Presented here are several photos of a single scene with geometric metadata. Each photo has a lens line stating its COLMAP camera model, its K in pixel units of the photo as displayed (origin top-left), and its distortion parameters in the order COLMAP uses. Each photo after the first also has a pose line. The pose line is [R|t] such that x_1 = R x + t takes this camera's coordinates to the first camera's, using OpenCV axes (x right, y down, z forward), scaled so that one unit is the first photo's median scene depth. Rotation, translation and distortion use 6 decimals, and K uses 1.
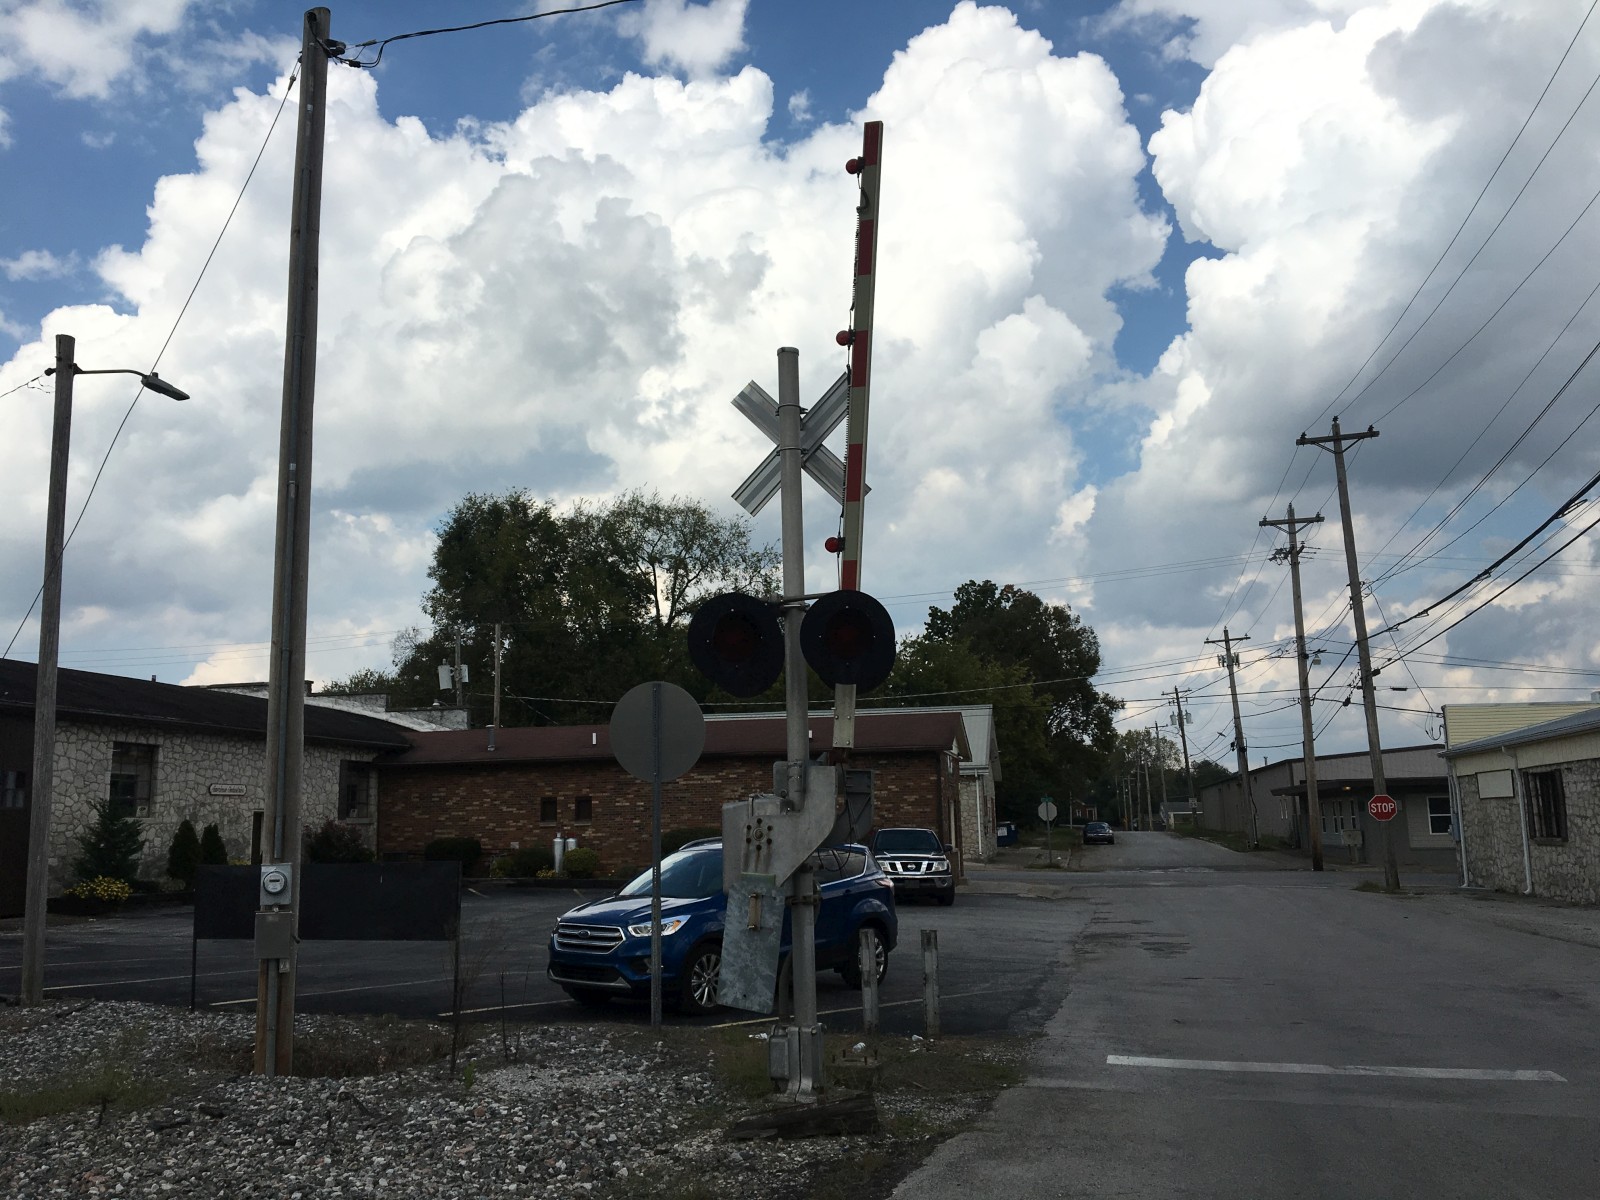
lens RADIAL K [[1352.7, 0, 777.9], [0, 1352.7, 600.4], [0, 0, 1]] dist [0.113389, -0.176688]
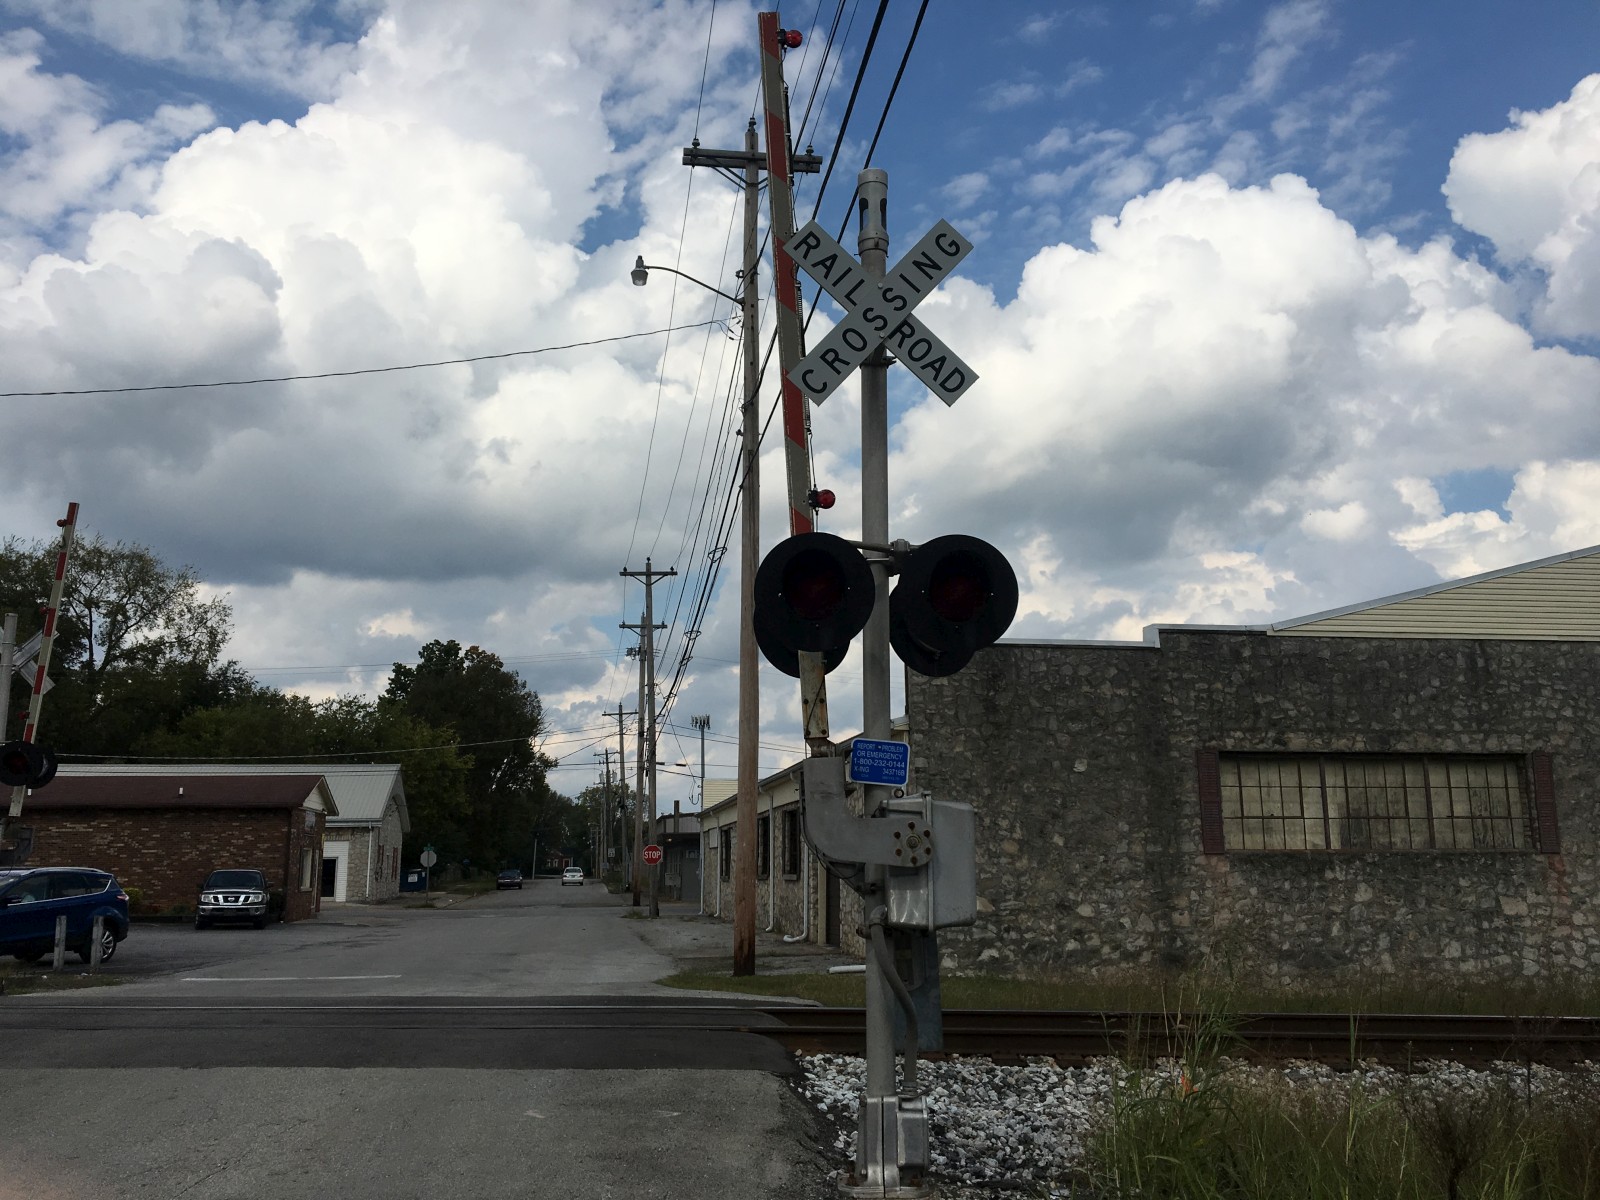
lens RADIAL K [[1352.7, 0, 777.9], [0, 1352.7, 600.4], [0, 0, 1]] dist [0.113389, -0.176688]
pose [[0.936201, 0.077910, 0.342721, 0.071554], [-0.065525, 0.996716, -0.047588, -0.036197], [-0.345303, 0.022096, 0.938231, -0.253107]]
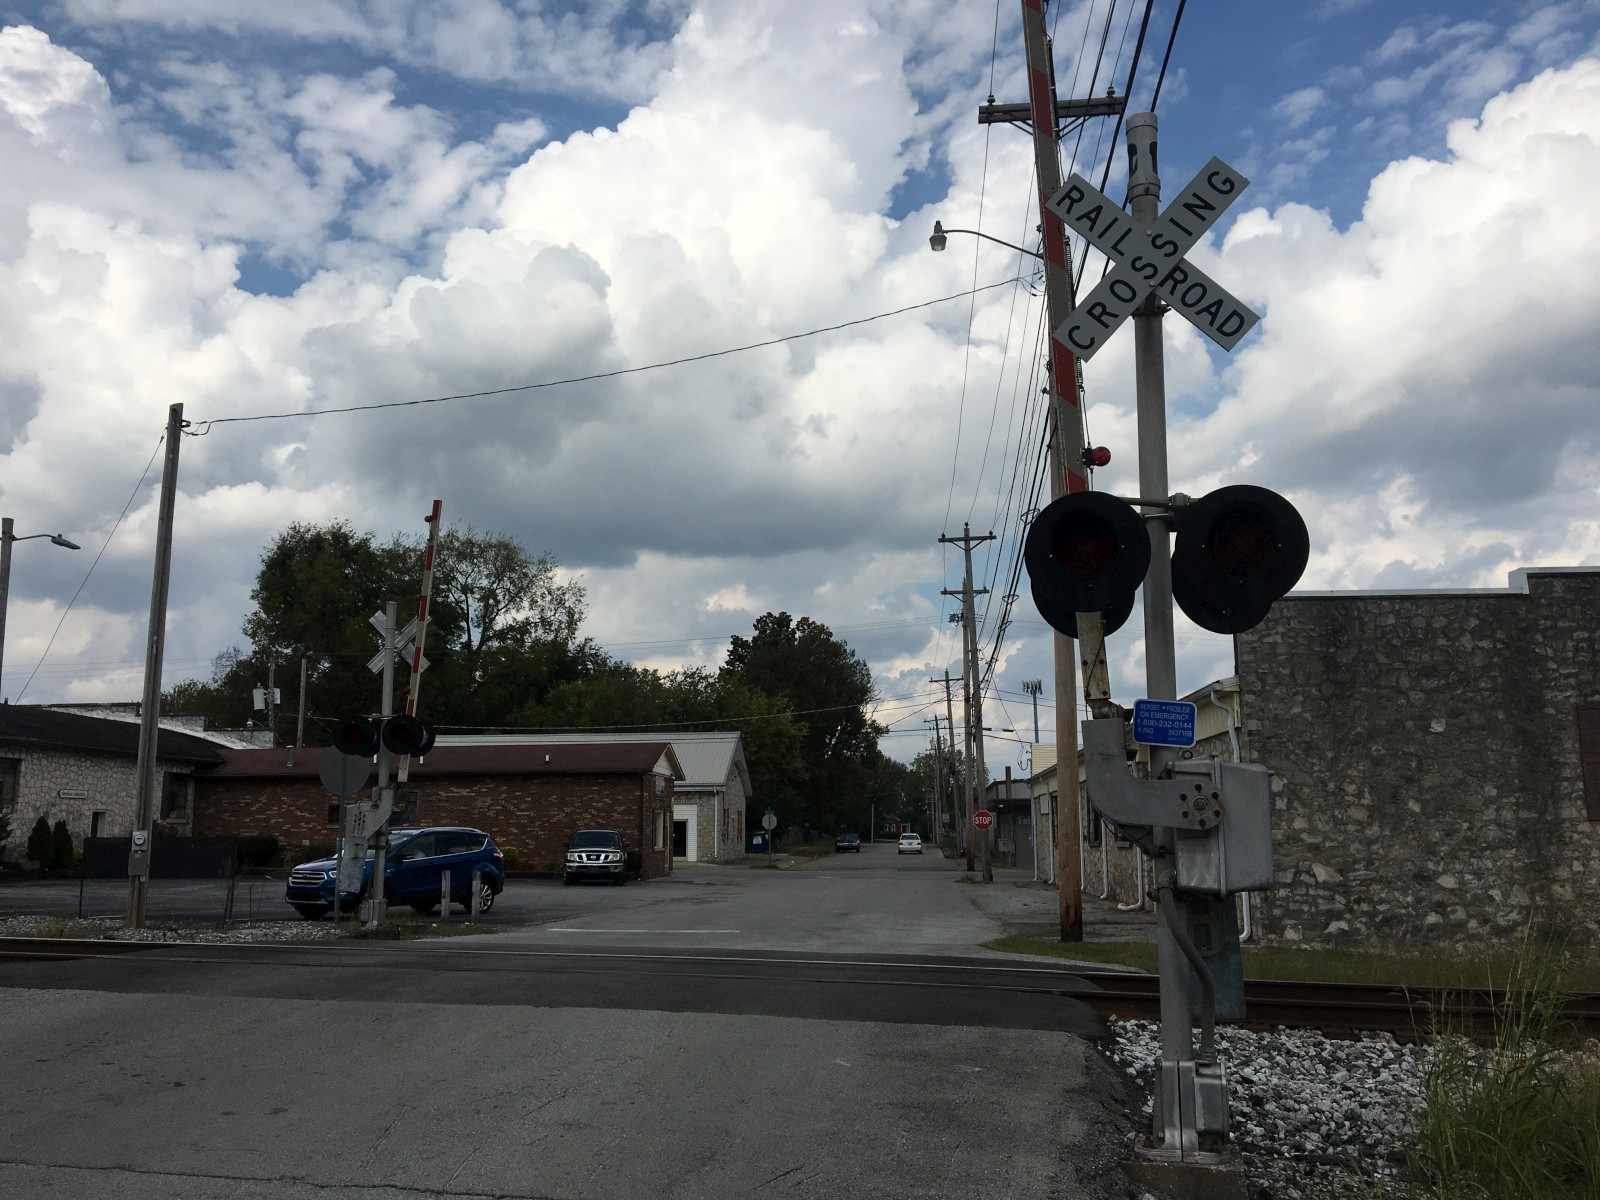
lens RADIAL K [[1352.7, 0, 777.9], [0, 1352.7, 600.4], [0, 0, 1]] dist [0.113389, -0.176688]
pose [[0.993147, 0.034102, 0.111782, 0.075319], [-0.033051, 0.999390, -0.011250, -0.036392], [-0.112098, 0.007478, 0.993669, -0.256565]]
